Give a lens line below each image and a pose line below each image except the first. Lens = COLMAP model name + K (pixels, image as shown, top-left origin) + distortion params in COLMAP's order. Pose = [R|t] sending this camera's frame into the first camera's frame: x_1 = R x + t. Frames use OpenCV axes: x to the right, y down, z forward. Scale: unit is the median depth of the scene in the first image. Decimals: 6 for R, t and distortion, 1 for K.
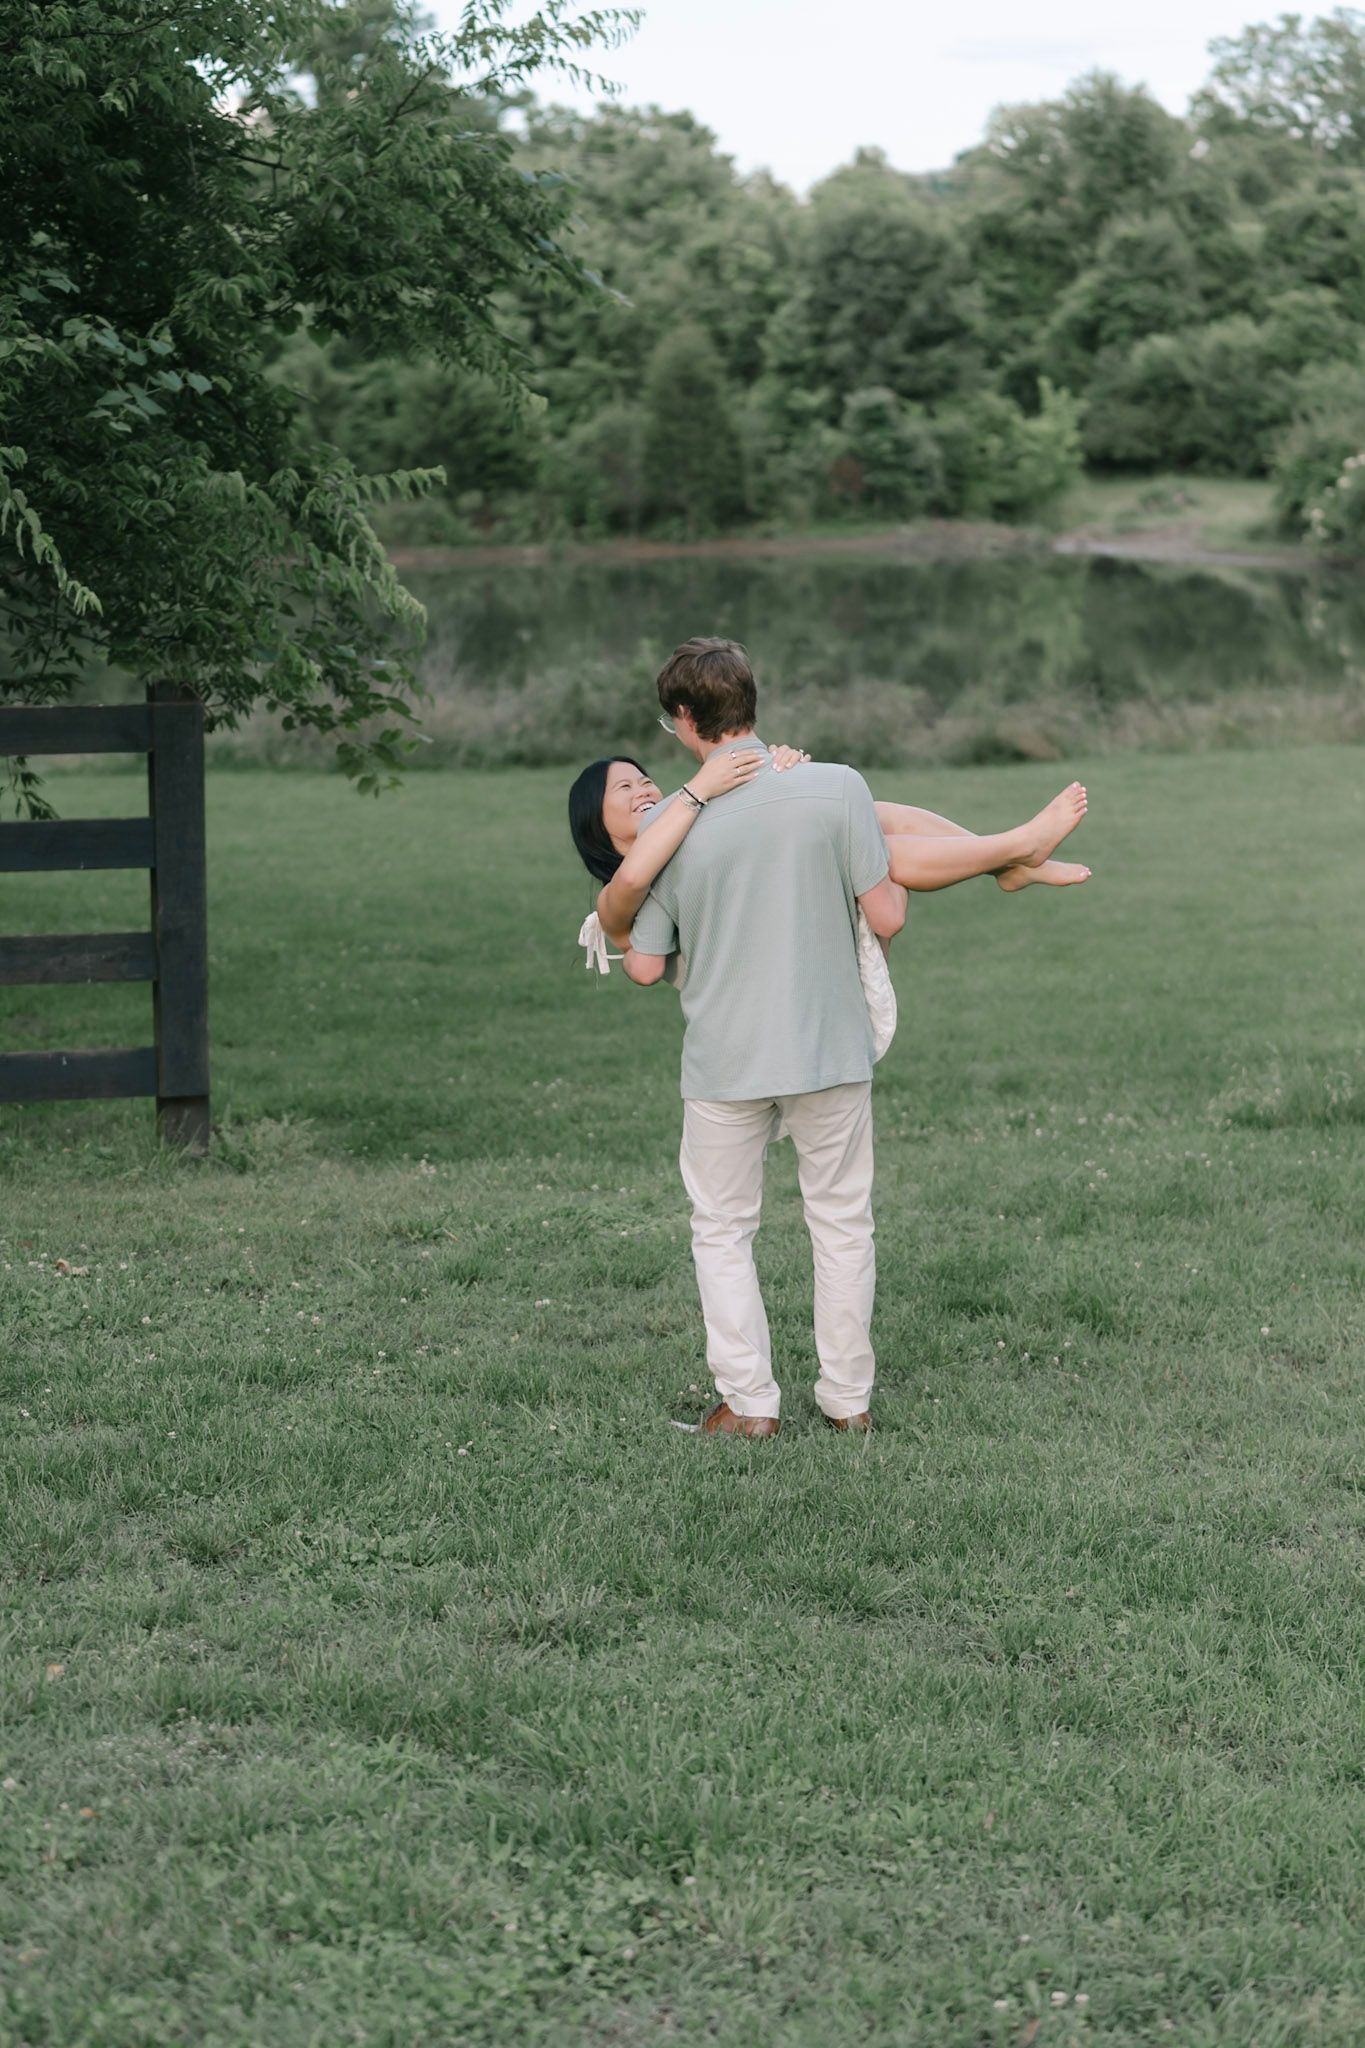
lens RADIAL K [[4184.7, 0, 682.5], [0, 4184.7, 1024.0], [0, 0, 1]] dist [-0.061280, -0.209625]
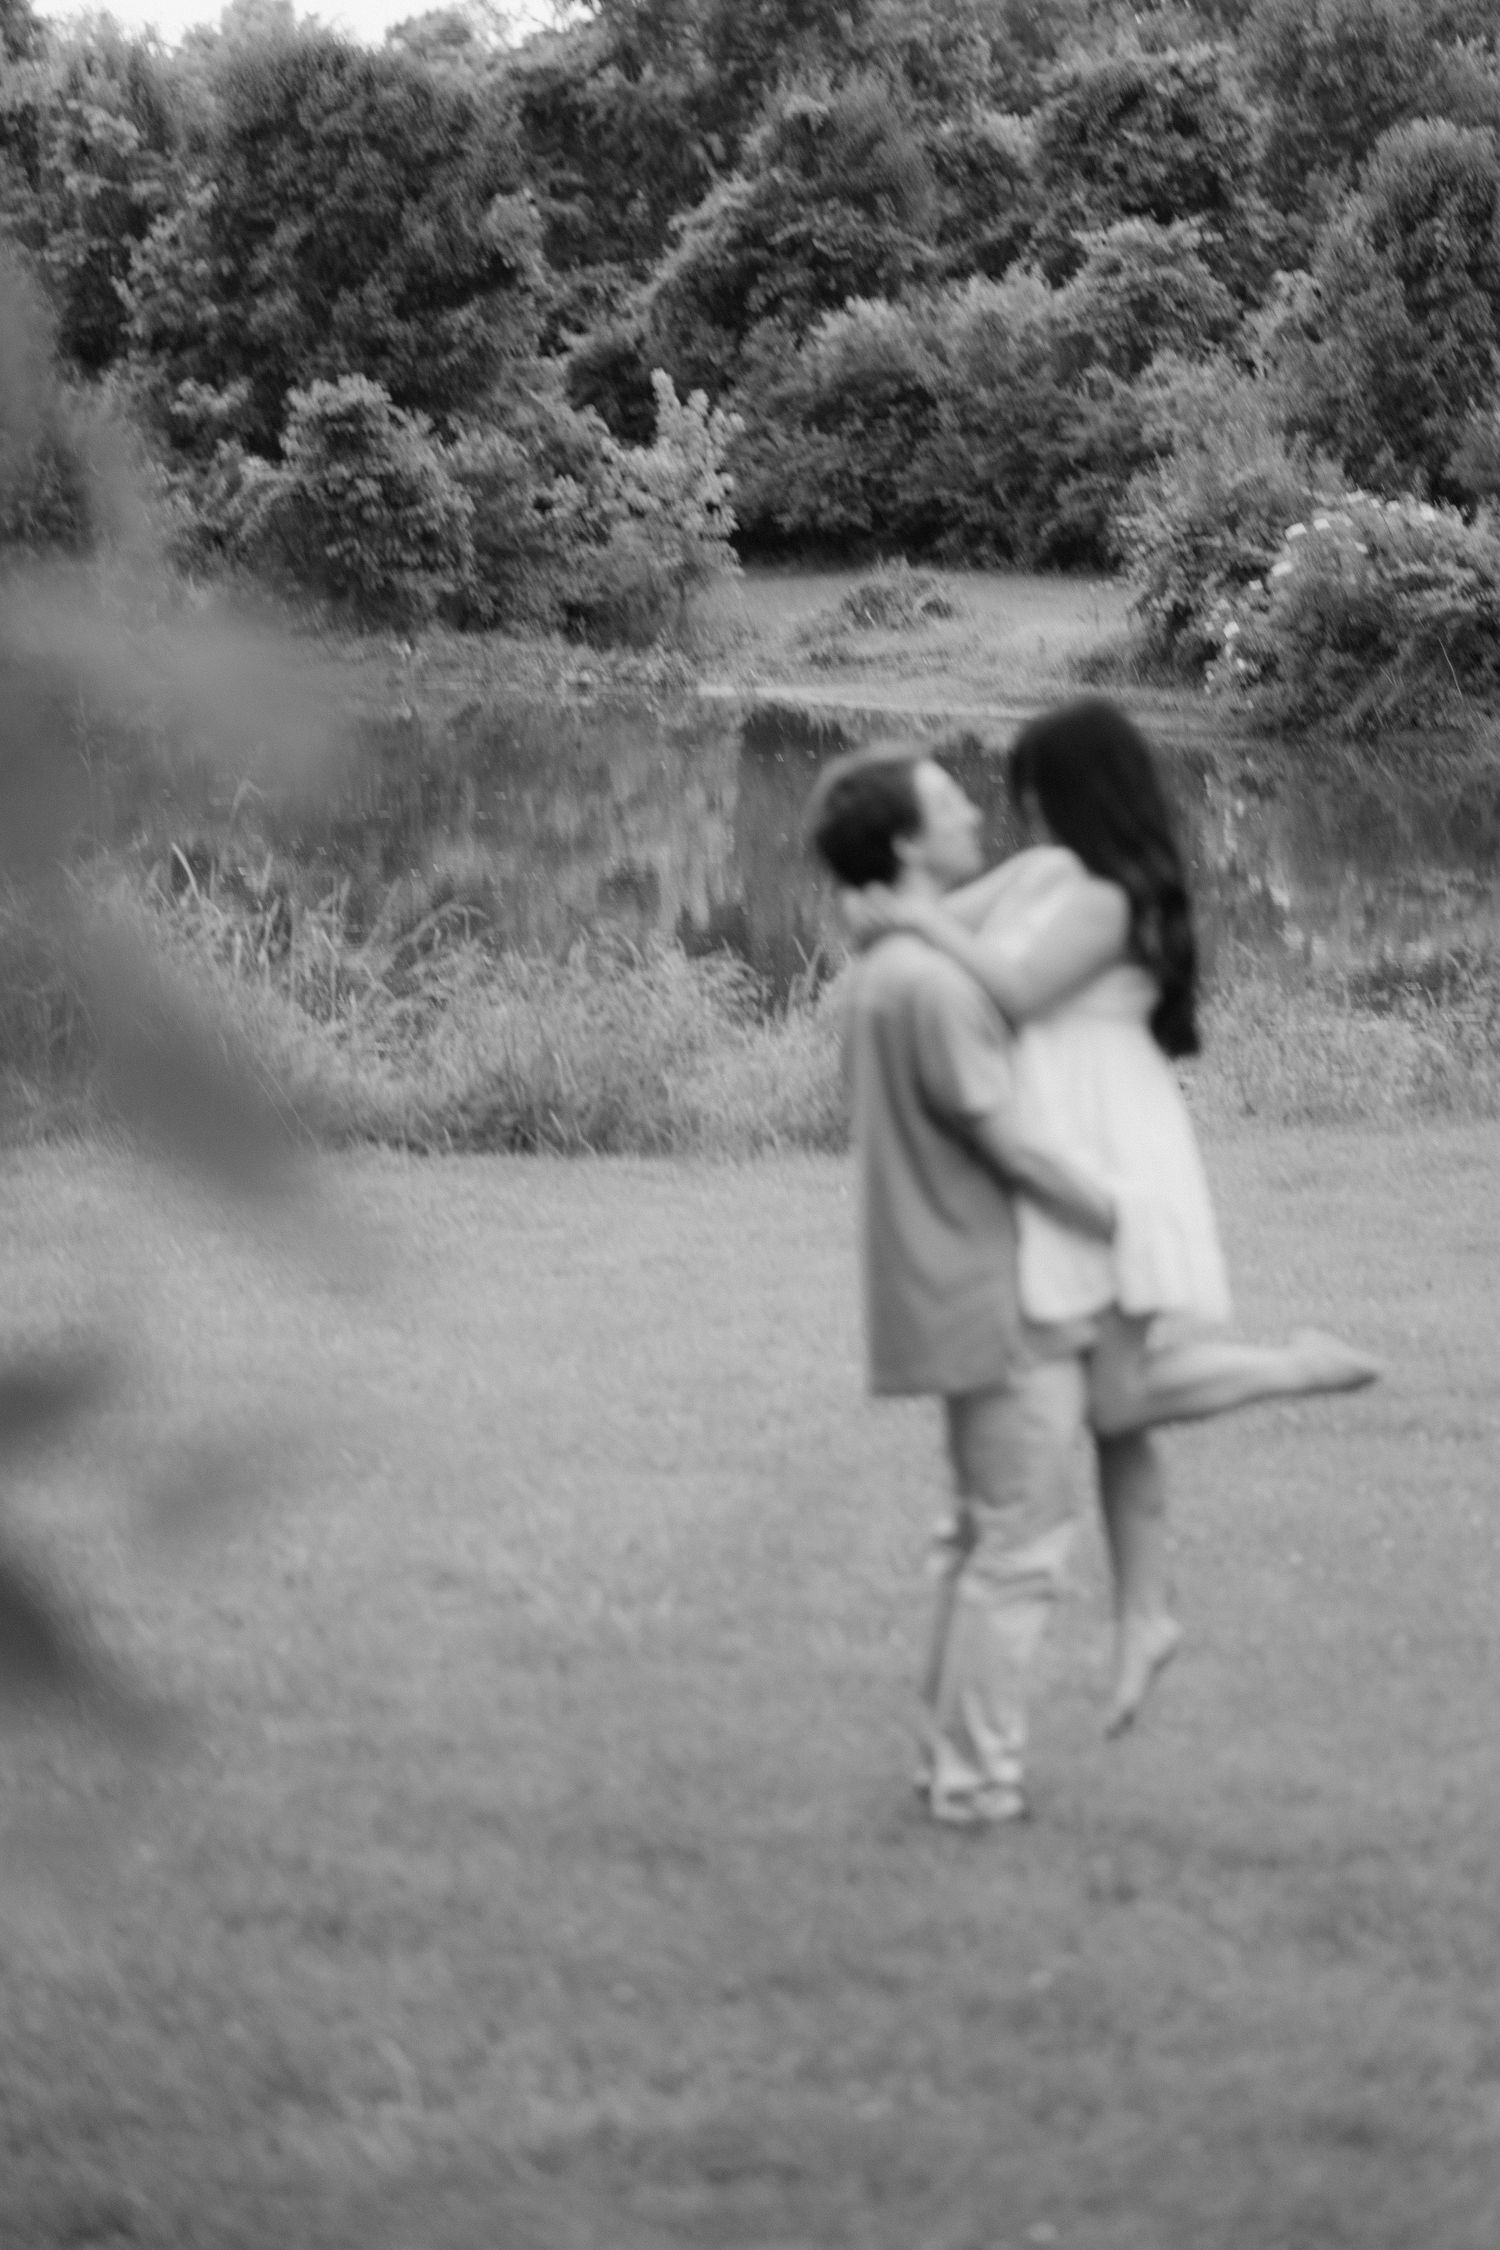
lens RADIAL K [[6920.9, 0, 750.0], [0, 6920.9, 1125.0], [0, 0, 1]] dist [-0.016001, 0.828888]
pose [[0.991647, 0.012883, 0.128337, -0.012954], [-0.005682, 0.998397, -0.056317, -0.011229], [-0.128857, 0.055117, 0.990130, 0.144941]]
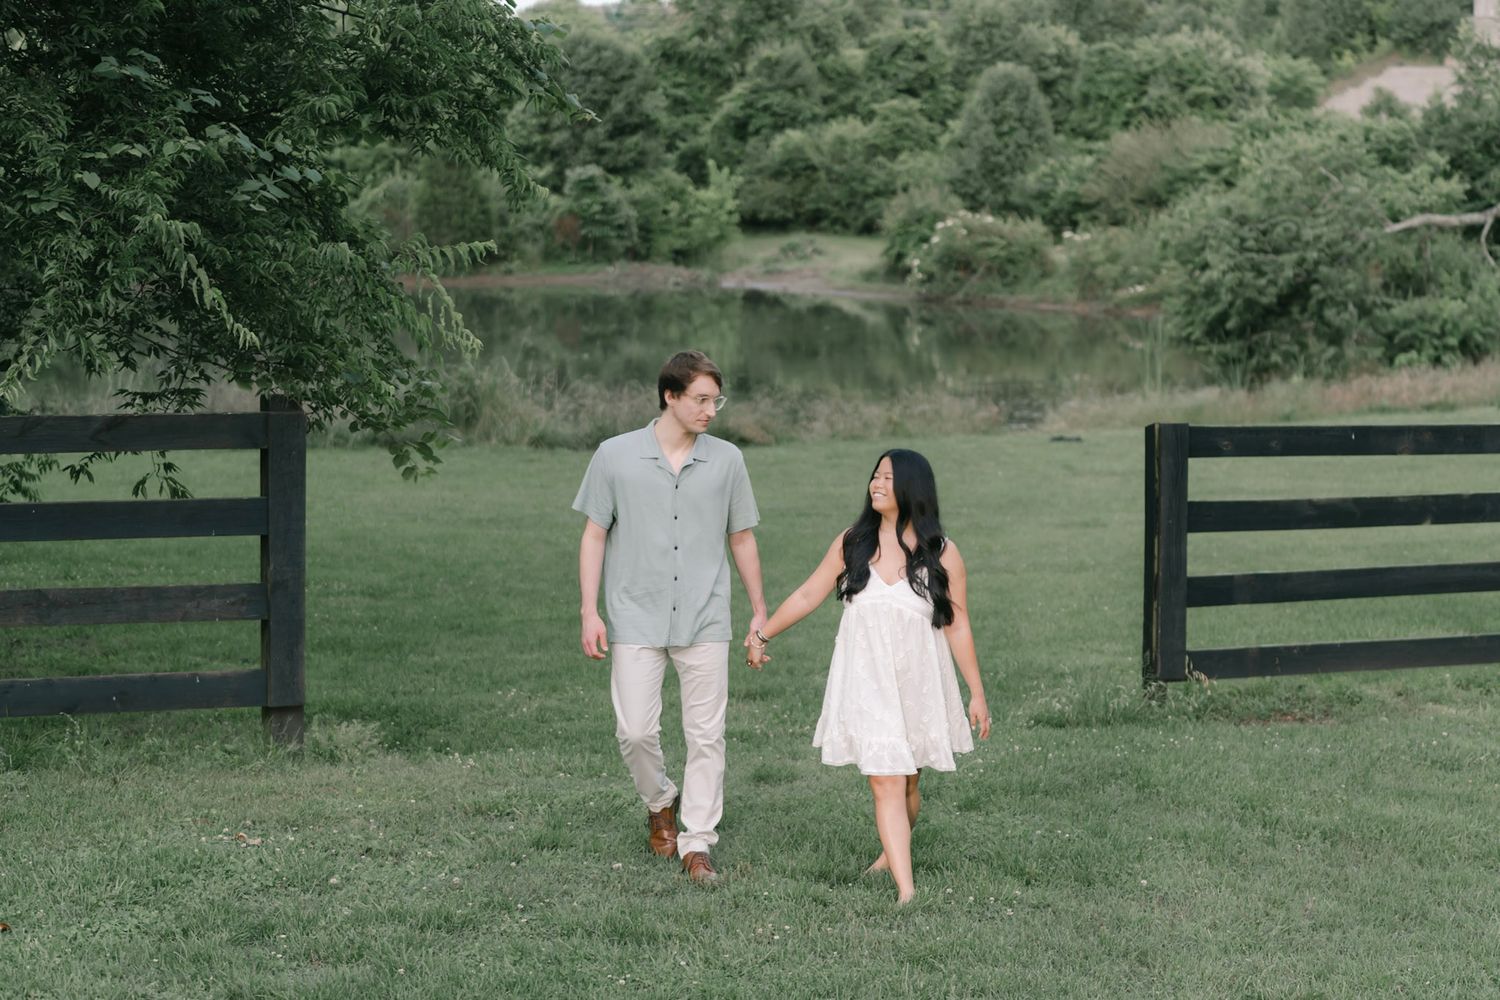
lens RADIAL K [[3096.6, 0, 750.0], [0, 3096.6, 500.0], [0, 0, 1]] dist [-0.086903, 0.020686]
pose [[0.993692, 0.005885, 0.111988, -0.013329], [-0.001172, 0.999113, -0.042103, -0.001145], [-0.112137, 0.041706, 0.992817, 0.000276]]
